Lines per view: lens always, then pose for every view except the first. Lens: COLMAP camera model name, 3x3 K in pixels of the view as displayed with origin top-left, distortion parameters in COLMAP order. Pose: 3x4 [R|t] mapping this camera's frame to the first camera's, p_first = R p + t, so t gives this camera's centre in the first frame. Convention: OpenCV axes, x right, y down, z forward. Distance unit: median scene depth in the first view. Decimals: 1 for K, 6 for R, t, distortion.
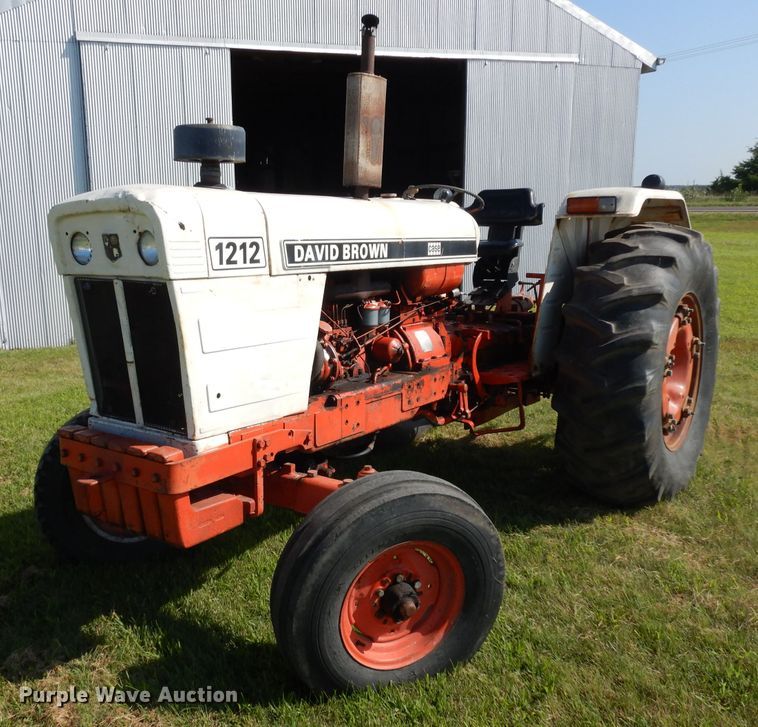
lens RADIAL K [[796.5, 0, 280.7], [0, 796.5, 382.4], [0, 0, 1]] dist [-0.002473, 0.005055]
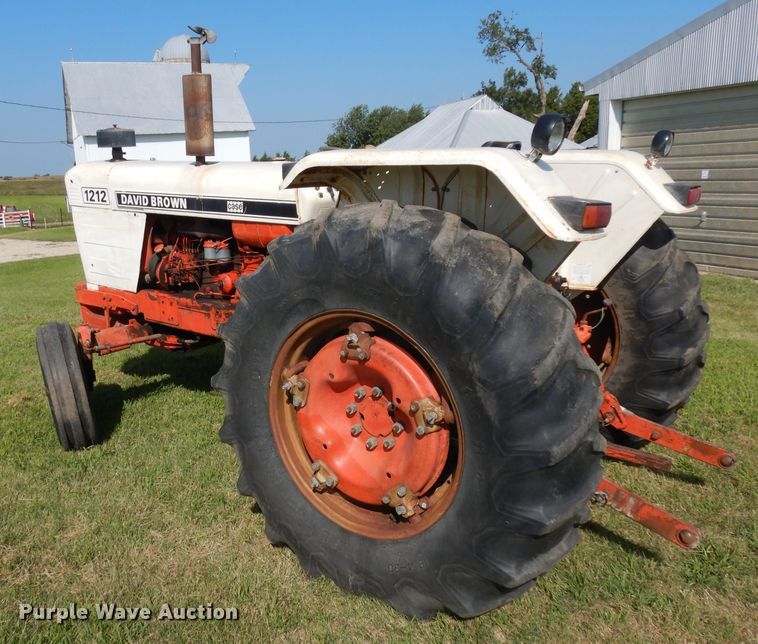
lens RADIAL K [[680.5, 0, 319.6], [0, 680.5, 340.8], [0, 0, 1]] dist [0.002431, 0.002948]
pose [[0.026969, 0.273462, -0.961505, 1.545330], [-0.181932, 0.947133, 0.264272, -0.339765], [0.982941, 0.167801, 0.075295, 1.361550]]
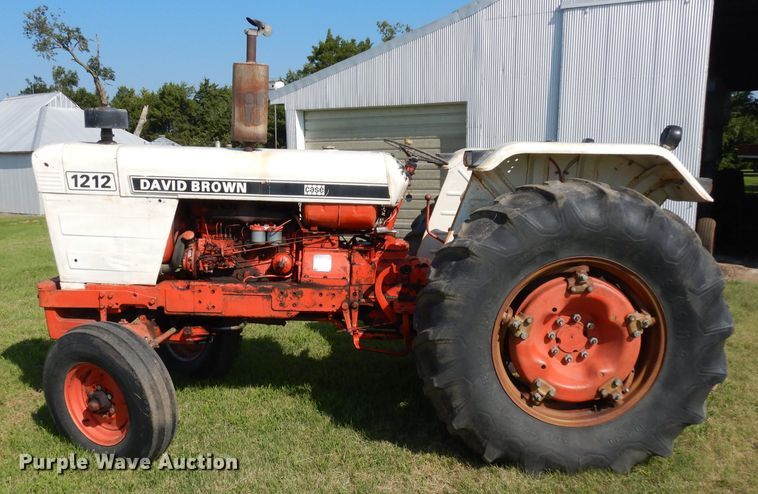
lens RADIAL K [[710.1, 0, 345.9], [0, 710.1, 297.1], [0, 0, 1]] dist [0.002305, 0.001228]
pose [[0.634180, 0.169994, -0.754266, 1.398517], [-0.175879, 0.981674, 0.073369, -0.115780], [0.752915, 0.086130, 0.652457, 0.392799]]
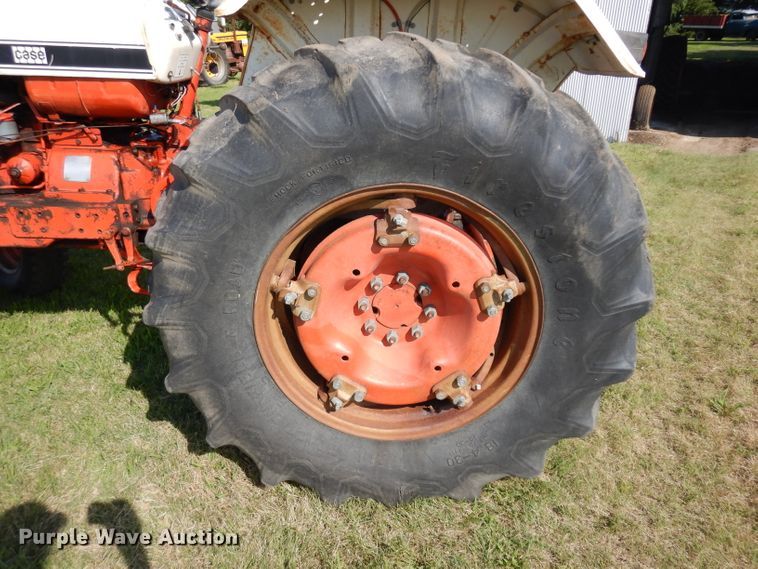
lens RADIAL K [[536.7, 0, 376.8], [0, 536.7, 280.2], [0, 0, 1]] dist [0.009351, -0.002721]
pose [[0.650297, 0.340978, -0.678857, 1.097927], [-0.174437, 0.936755, 0.303418, -0.228376], [0.739382, -0.078894, 0.668648, 1.104173]]
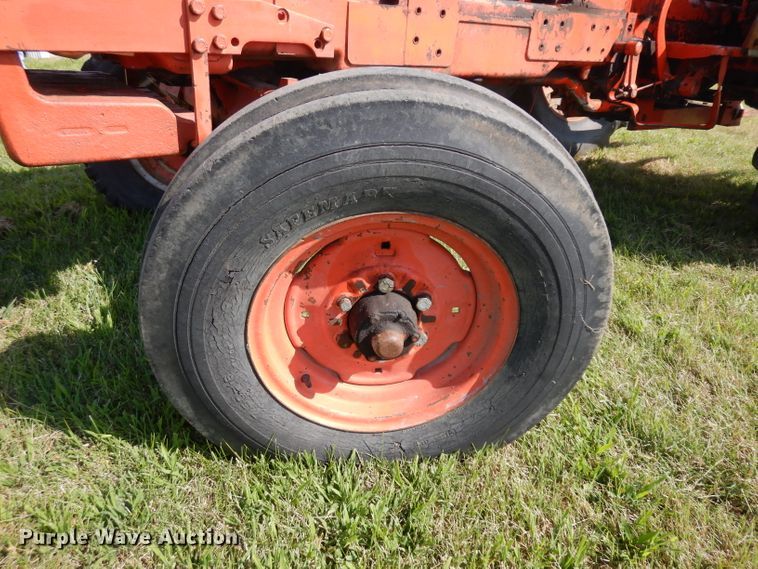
lens RADIAL K [[536.7, 0, 376.8], [0, 536.7, 280.2], [0, 0, 1]] dist [0.009351, -0.002721]
pose [[0.960295, 0.183441, -0.210197, 0.200416], [-0.125378, 0.956825, 0.262235, 0.140161], [0.249226, -0.225469, 0.941833, 0.617419]]
